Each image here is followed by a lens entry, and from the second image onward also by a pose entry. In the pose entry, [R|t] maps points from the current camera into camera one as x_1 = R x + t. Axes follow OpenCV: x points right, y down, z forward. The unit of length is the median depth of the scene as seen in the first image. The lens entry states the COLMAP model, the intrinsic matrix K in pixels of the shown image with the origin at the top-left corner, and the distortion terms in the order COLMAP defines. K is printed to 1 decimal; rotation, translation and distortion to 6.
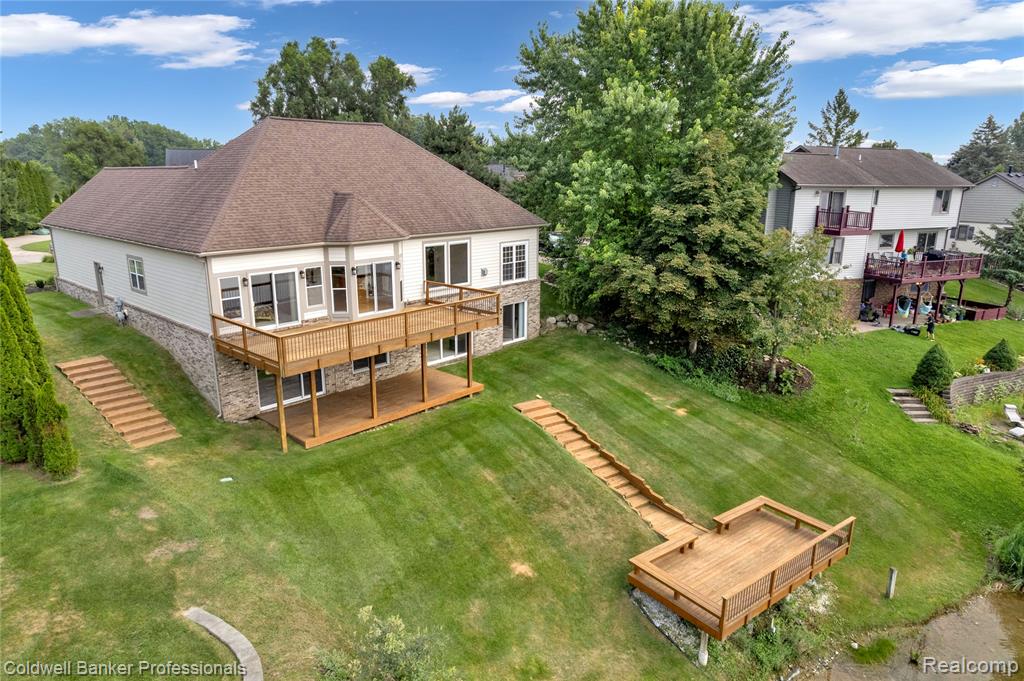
lens RADIAL K [[654.3, 0, 518.6], [0, 654.3, 340.6], [0, 0, 1]] dist [-0.072932, 0.065815]
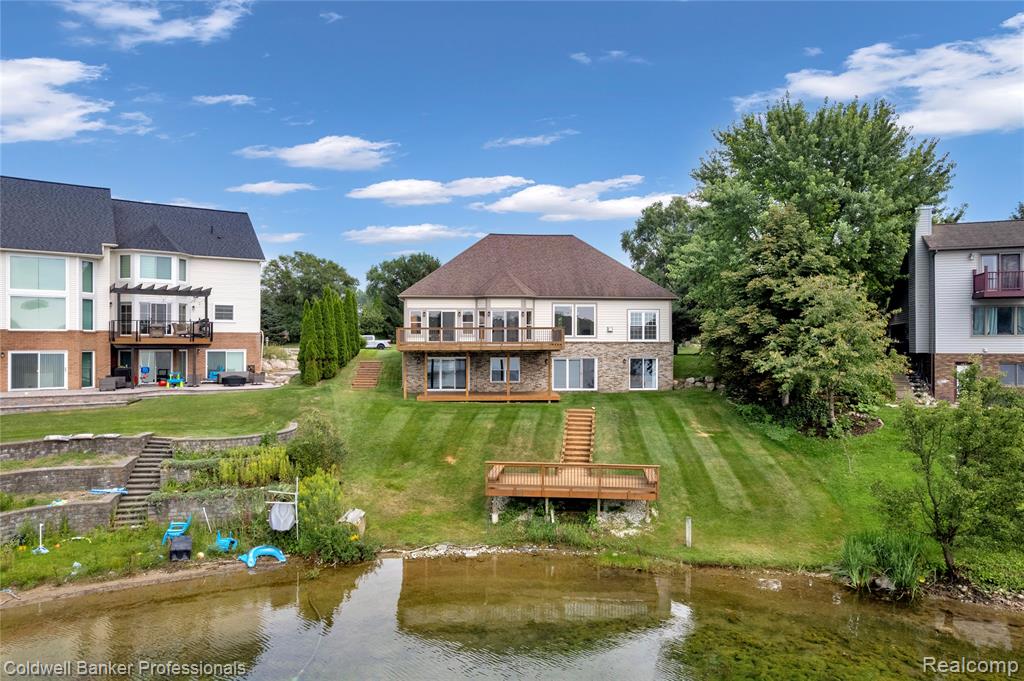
lens RADIAL K [[654.3, 0, 518.6], [0, 654.3, 340.6], [0, 0, 1]] dist [-0.072932, 0.065815]
pose [[0.725395, -0.008438, -0.688281, 0.743944], [-0.168312, 0.967397, -0.189248, 0.204934], [0.667437, 0.253126, 0.700325, -0.057527]]
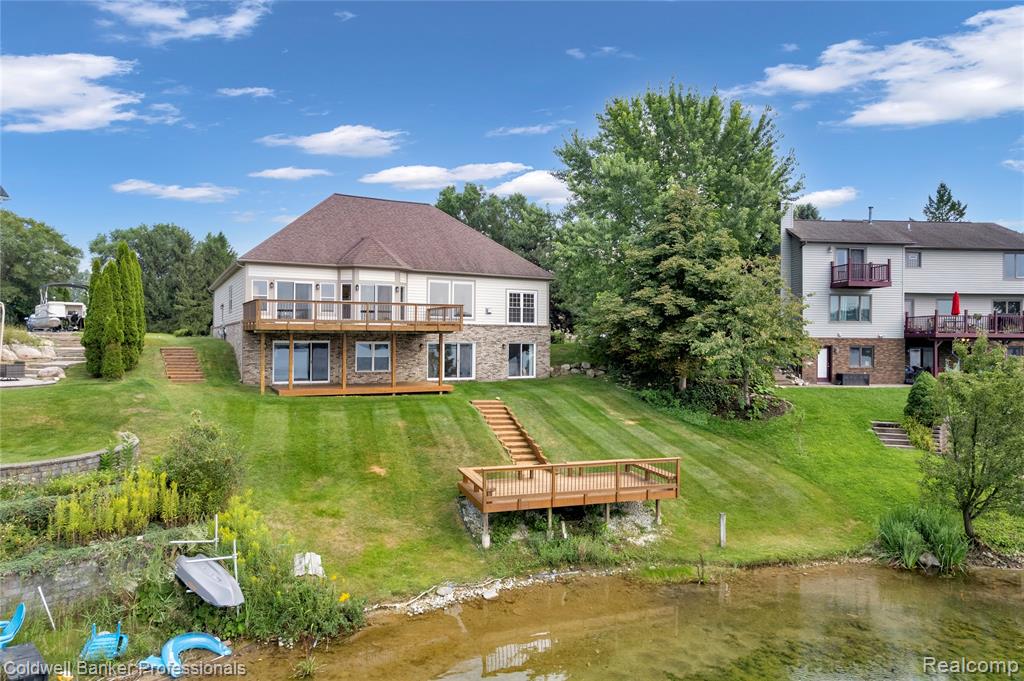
lens RADIAL K [[654.3, 0, 518.6], [0, 654.3, 340.6], [0, 0, 1]] dist [-0.072932, 0.065815]
pose [[0.945678, -0.000430, -0.325105, 0.392935], [-0.081327, 0.967892, -0.237848, 0.230378], [0.314769, 0.251367, 0.915279, -0.061950]]
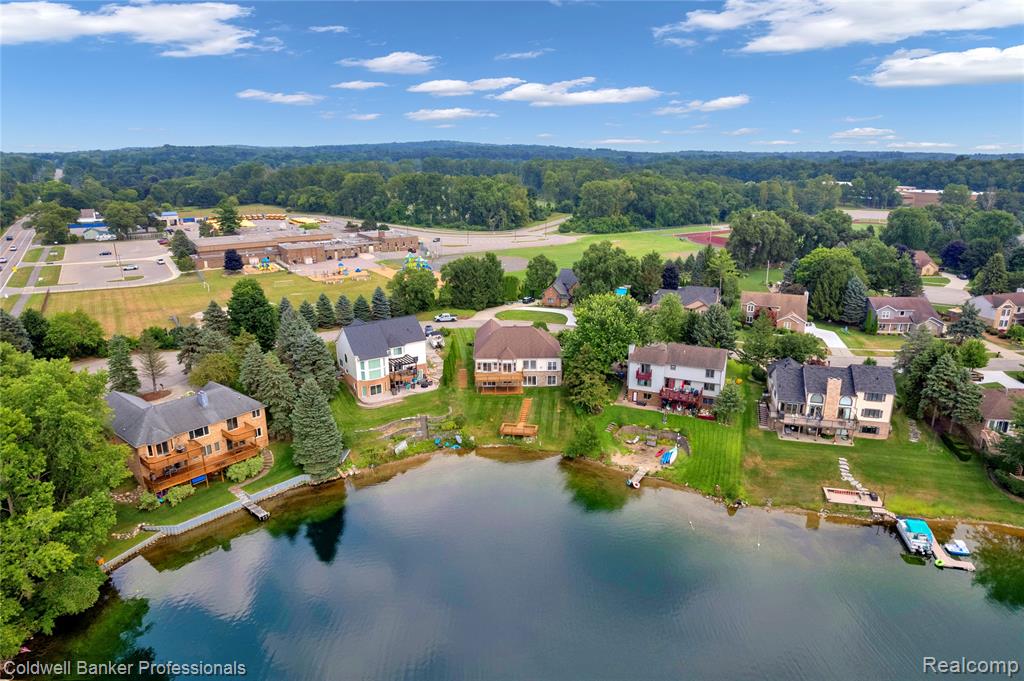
lens RADIAL K [[654.3, 0, 518.6], [0, 654.3, 340.6], [0, 0, 1]] dist [-0.072932, 0.065815]
pose [[0.695799, 0.199414, -0.689999, 2.724038], [-0.175734, 0.978752, 0.105655, -0.695727], [0.696407, 0.047741, 0.716058, -2.117343]]
